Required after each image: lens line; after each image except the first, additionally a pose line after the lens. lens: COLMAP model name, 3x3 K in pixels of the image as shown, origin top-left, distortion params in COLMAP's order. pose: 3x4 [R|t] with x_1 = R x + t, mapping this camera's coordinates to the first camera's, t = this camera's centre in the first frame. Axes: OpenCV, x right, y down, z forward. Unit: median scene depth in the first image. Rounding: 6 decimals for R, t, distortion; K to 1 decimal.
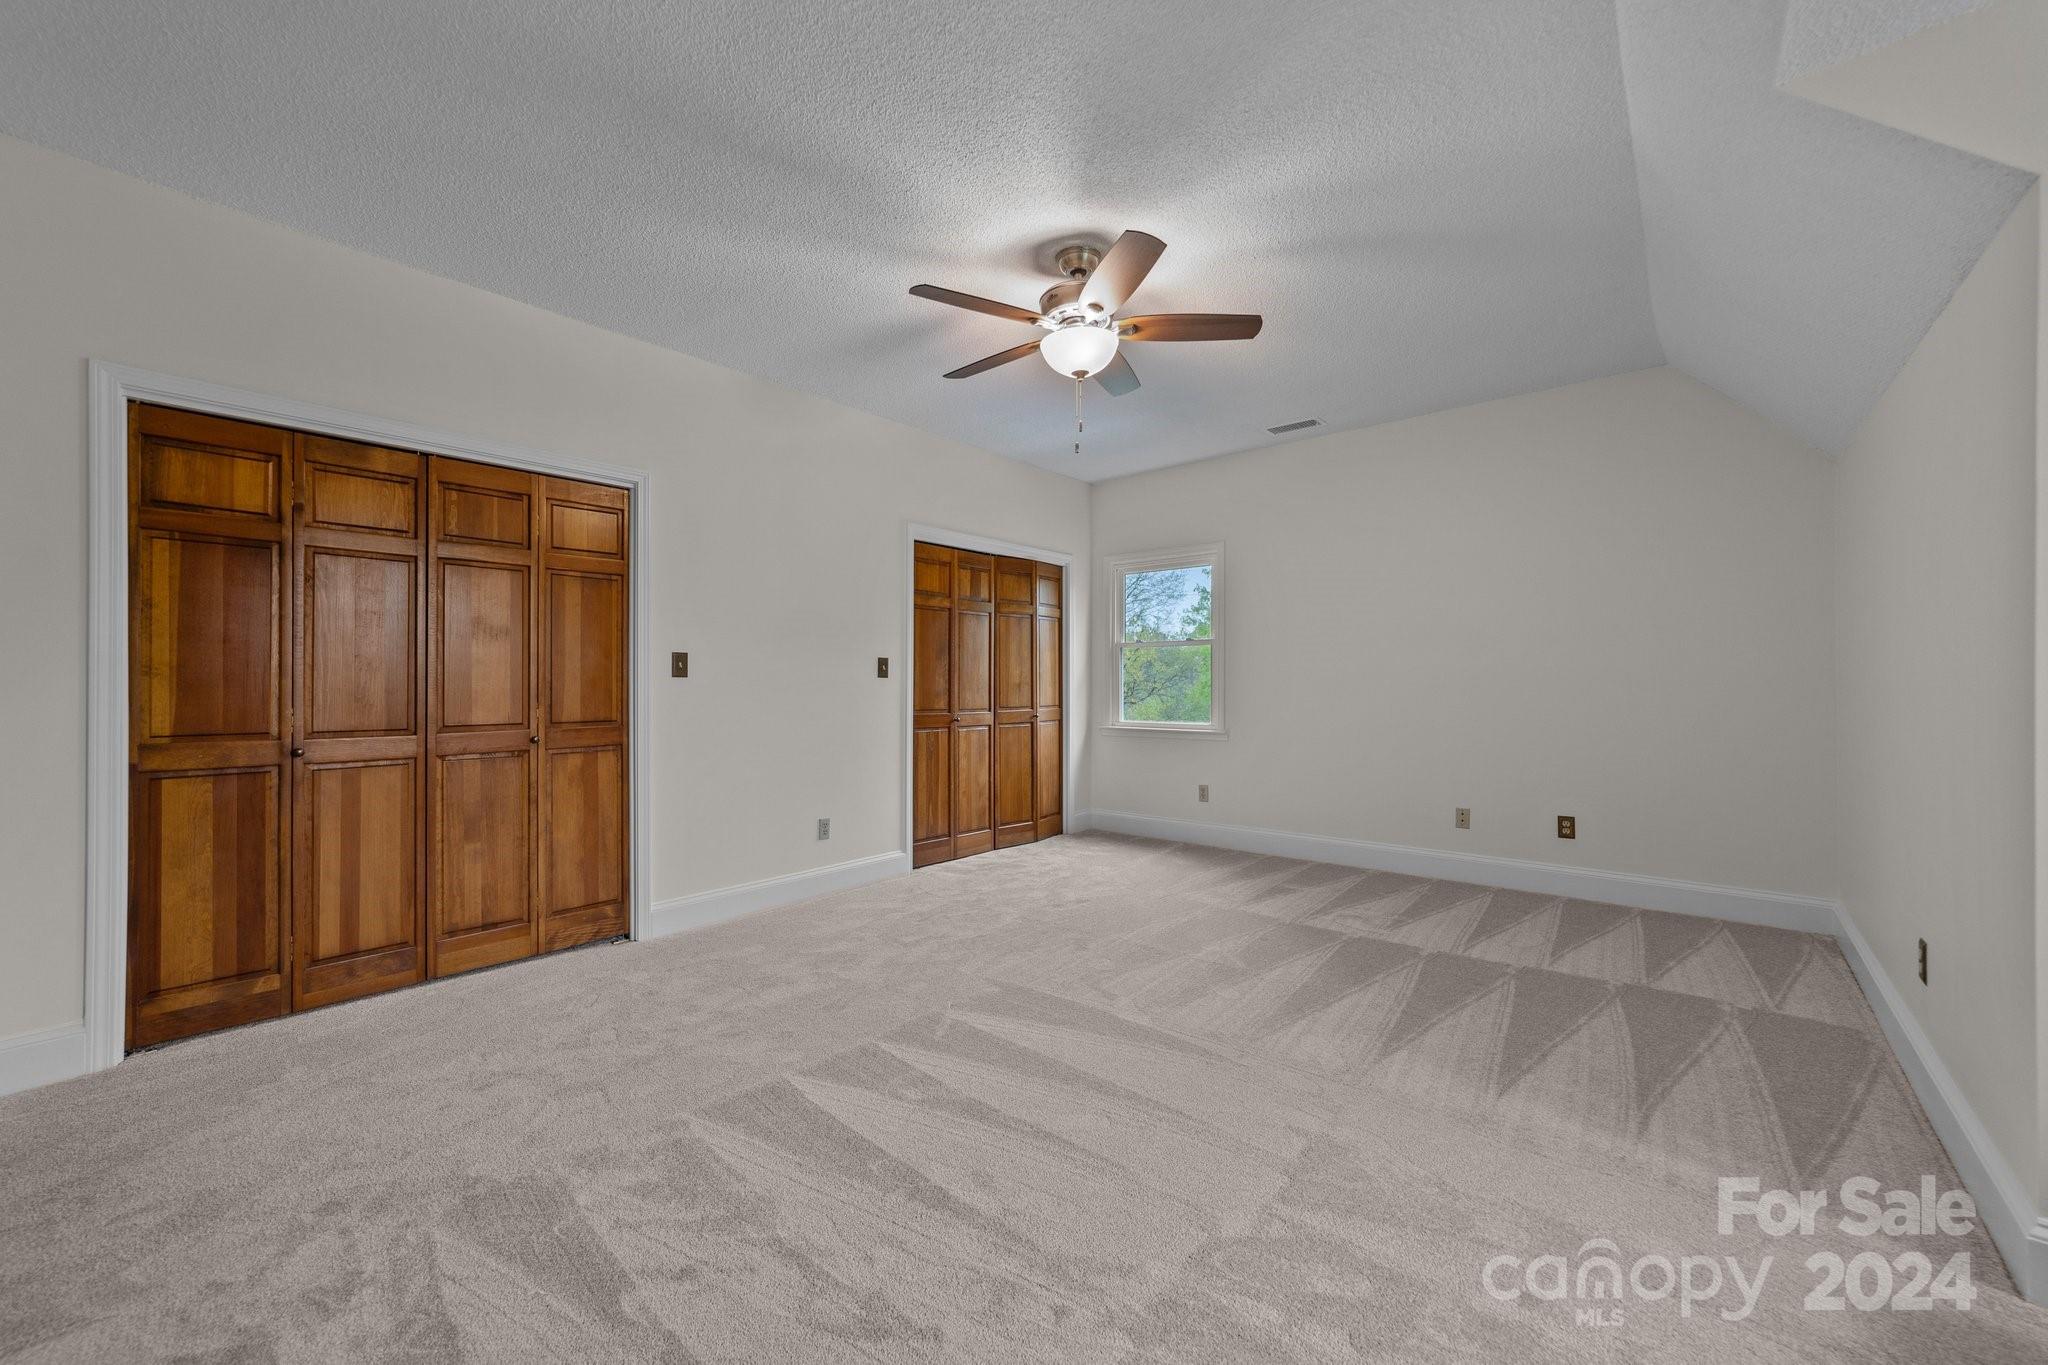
lens RADIAL K [[786.1, 0, 1027.8], [0, 786.1, 676.5], [0, 0, 1]] dist [-0.003012, 0.001456]
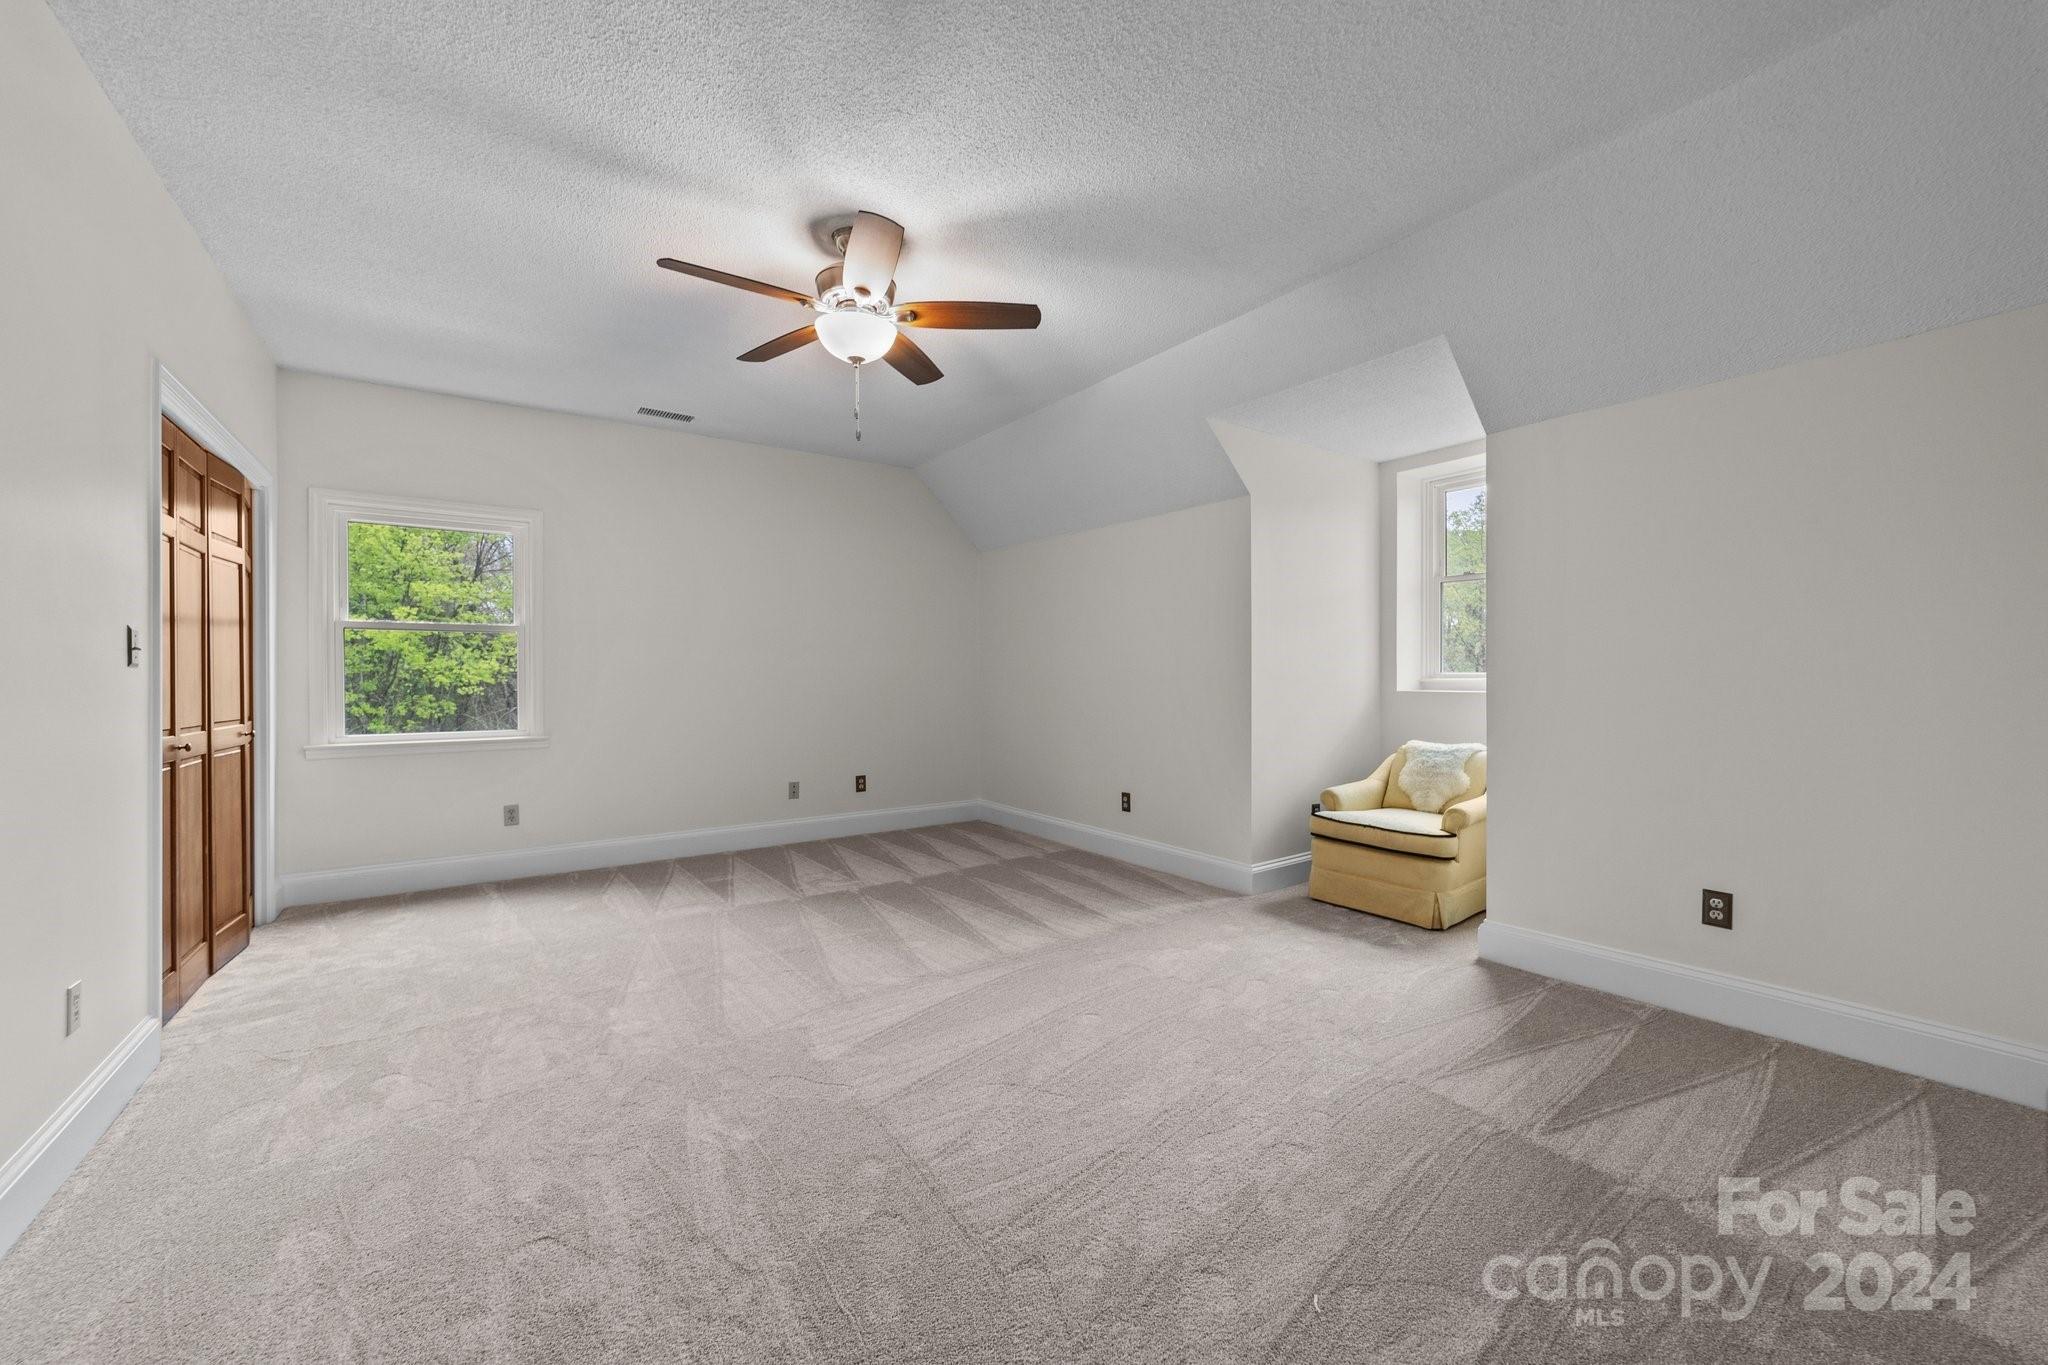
lens RADIAL K [[786.1, 0, 1020.0], [0, 786.1, 688.6], [0, 0, 1]] dist [-0.003012, 0.001456]
pose [[0.252284, -0.015006, 0.967537, -0.622950], [-0.006106, 0.999835, 0.017099, 0.000276], [-0.967634, -0.010222, 0.252151, 0.417016]]
